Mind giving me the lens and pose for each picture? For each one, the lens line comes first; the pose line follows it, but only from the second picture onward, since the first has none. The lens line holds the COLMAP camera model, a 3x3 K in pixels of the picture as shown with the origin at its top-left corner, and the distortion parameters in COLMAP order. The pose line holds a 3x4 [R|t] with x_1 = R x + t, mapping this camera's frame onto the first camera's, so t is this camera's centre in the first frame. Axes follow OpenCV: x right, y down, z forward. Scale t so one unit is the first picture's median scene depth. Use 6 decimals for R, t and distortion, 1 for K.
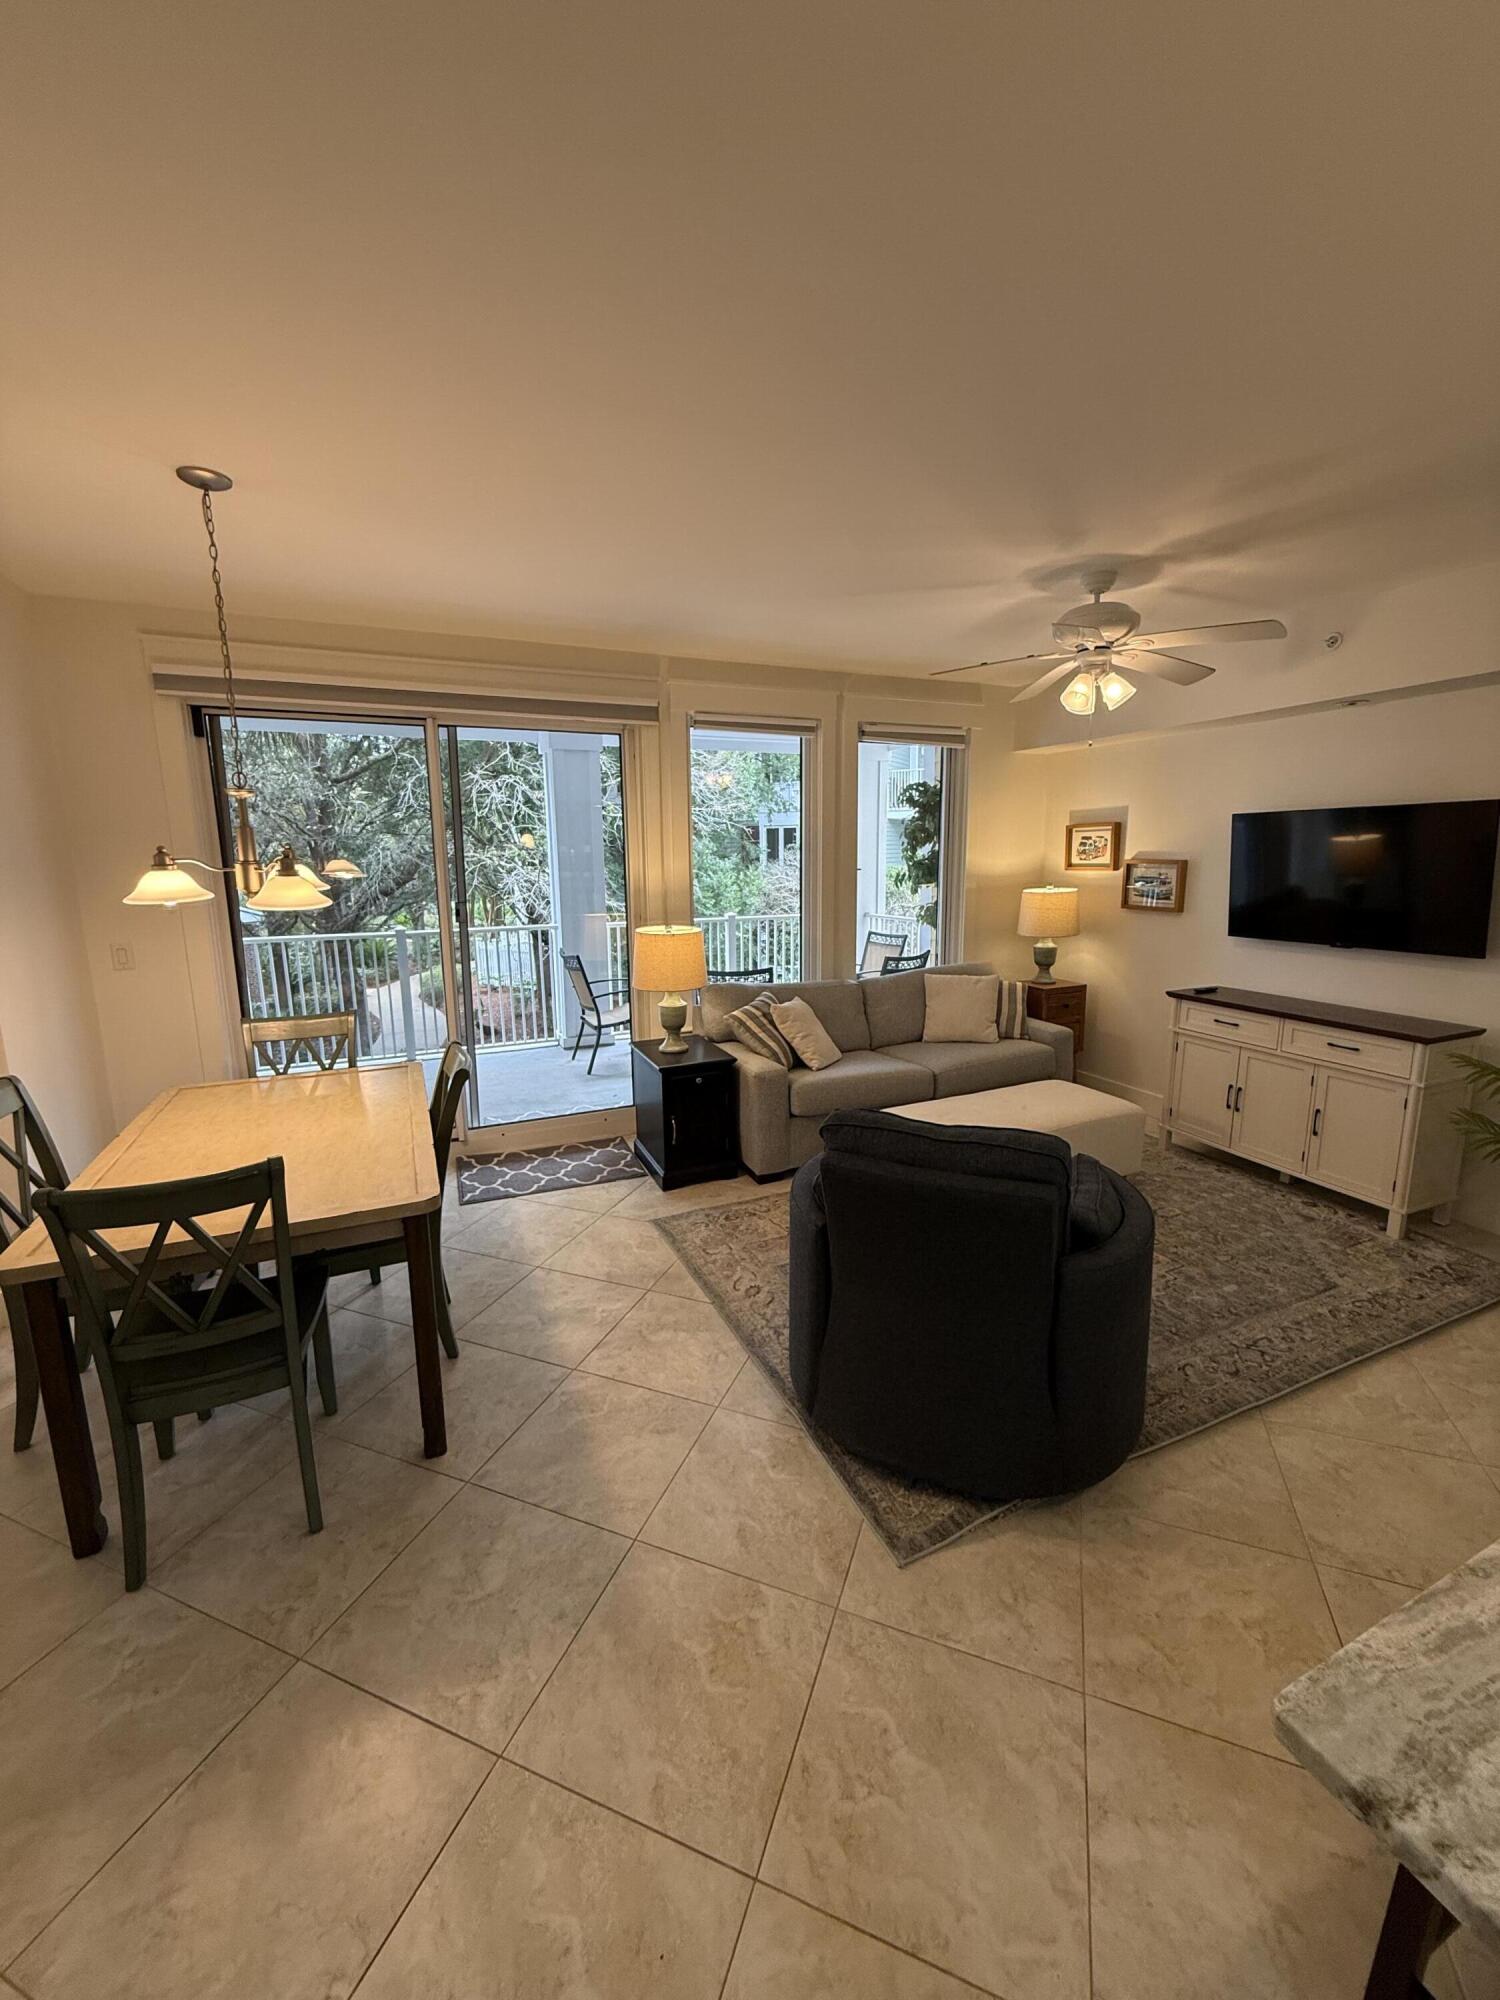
lens RADIAL K [[798.5, 0, 750.9], [0, 798.5, 990.3], [0, 0, 1]] dist [0.001245, -0.000256]
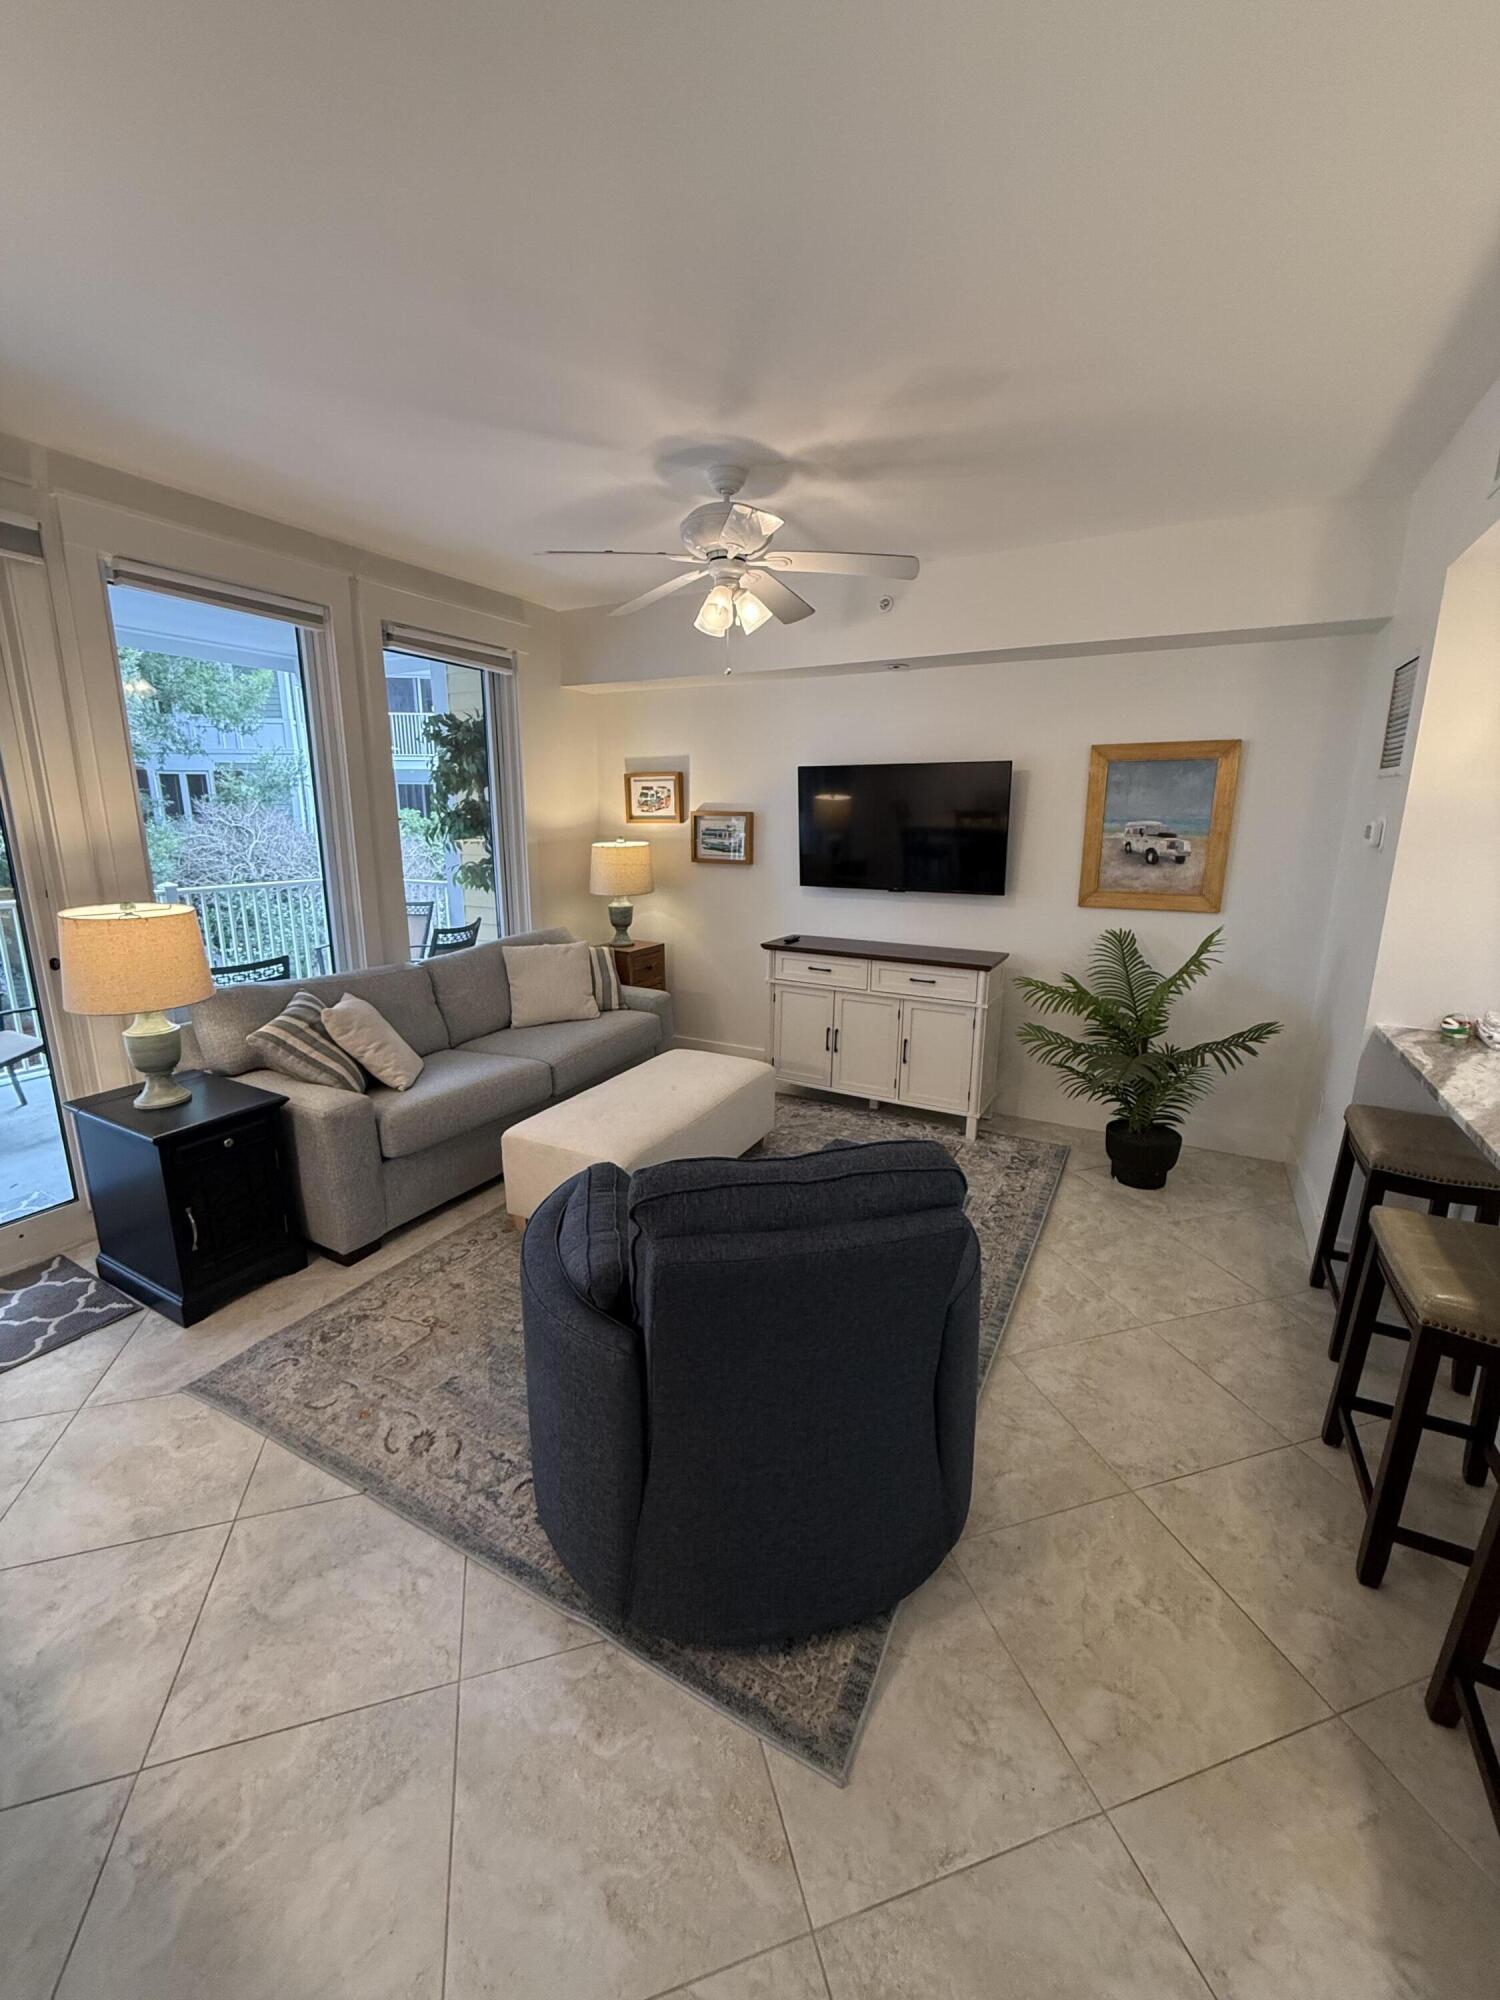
lens RADIAL K [[798.5, 0, 750.7], [0, 798.5, 991.8], [0, 0, 1]] dist [0.001245, -0.000256]
pose [[0.789870, -0.119432, 0.601532, -0.102975], [0.090008, 0.992809, 0.078929, -0.020312], [-0.606633, -0.008202, 0.794940, 0.227035]]
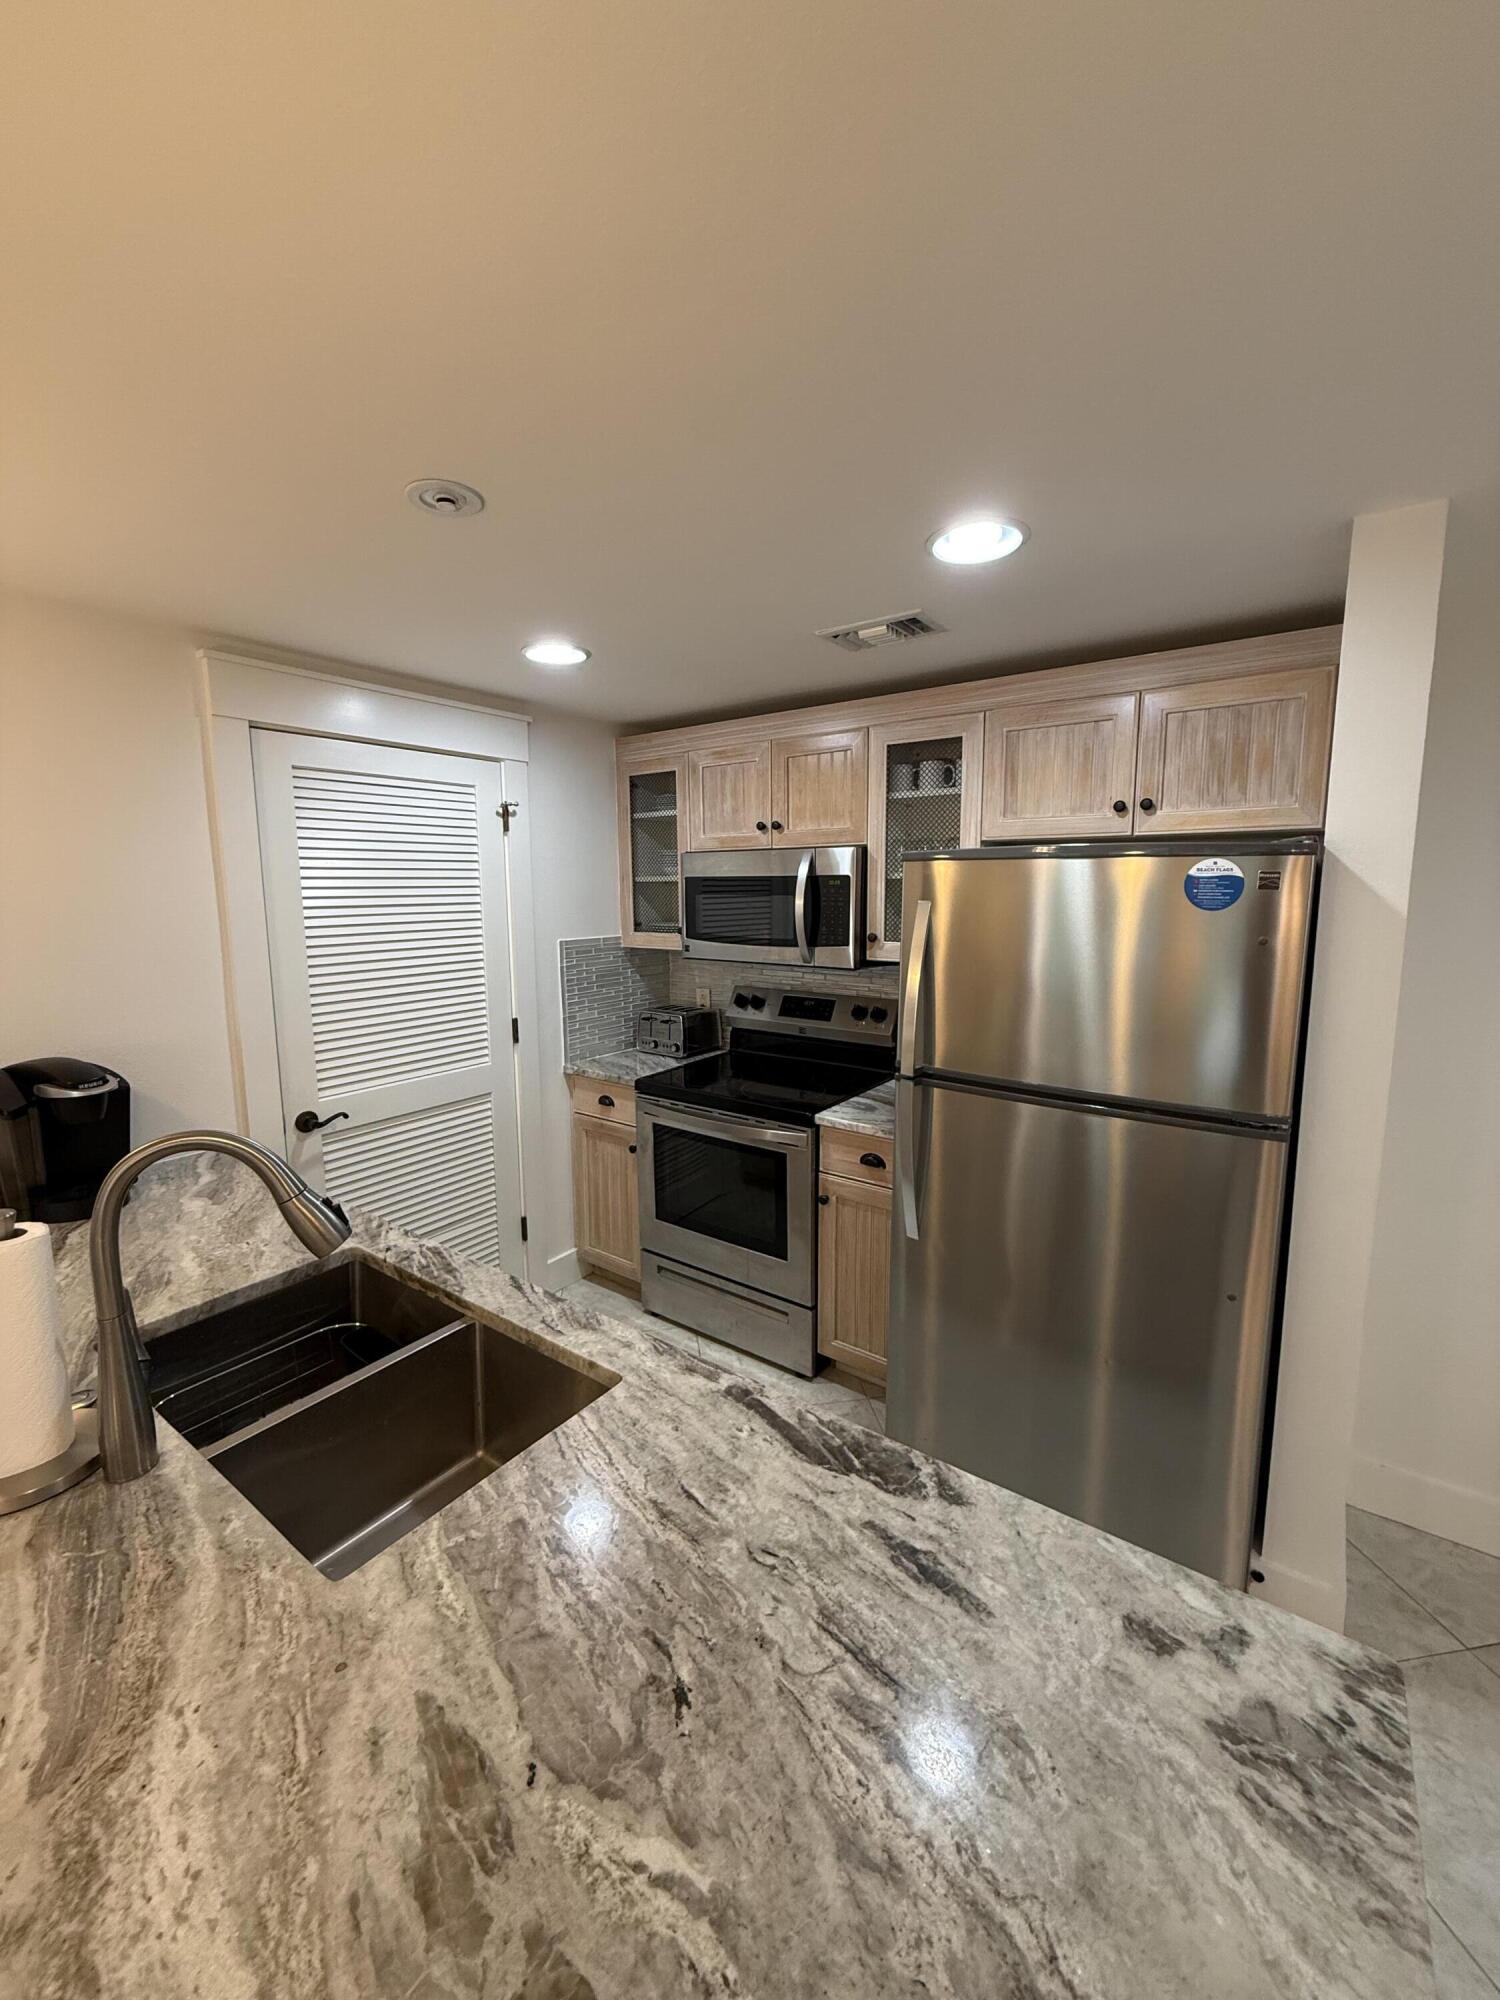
lens RADIAL K [[798.5, 0, 753.5], [0, 798.5, 995.7], [0, 0, 1]] dist [0.001245, -0.000256]
pose [[-0.499729, -0.103393, 0.859989, 0.268021], [0.159372, 0.964924, 0.208618, -0.272129], [-0.851394, 0.241310, -0.465723, 1.148881]]
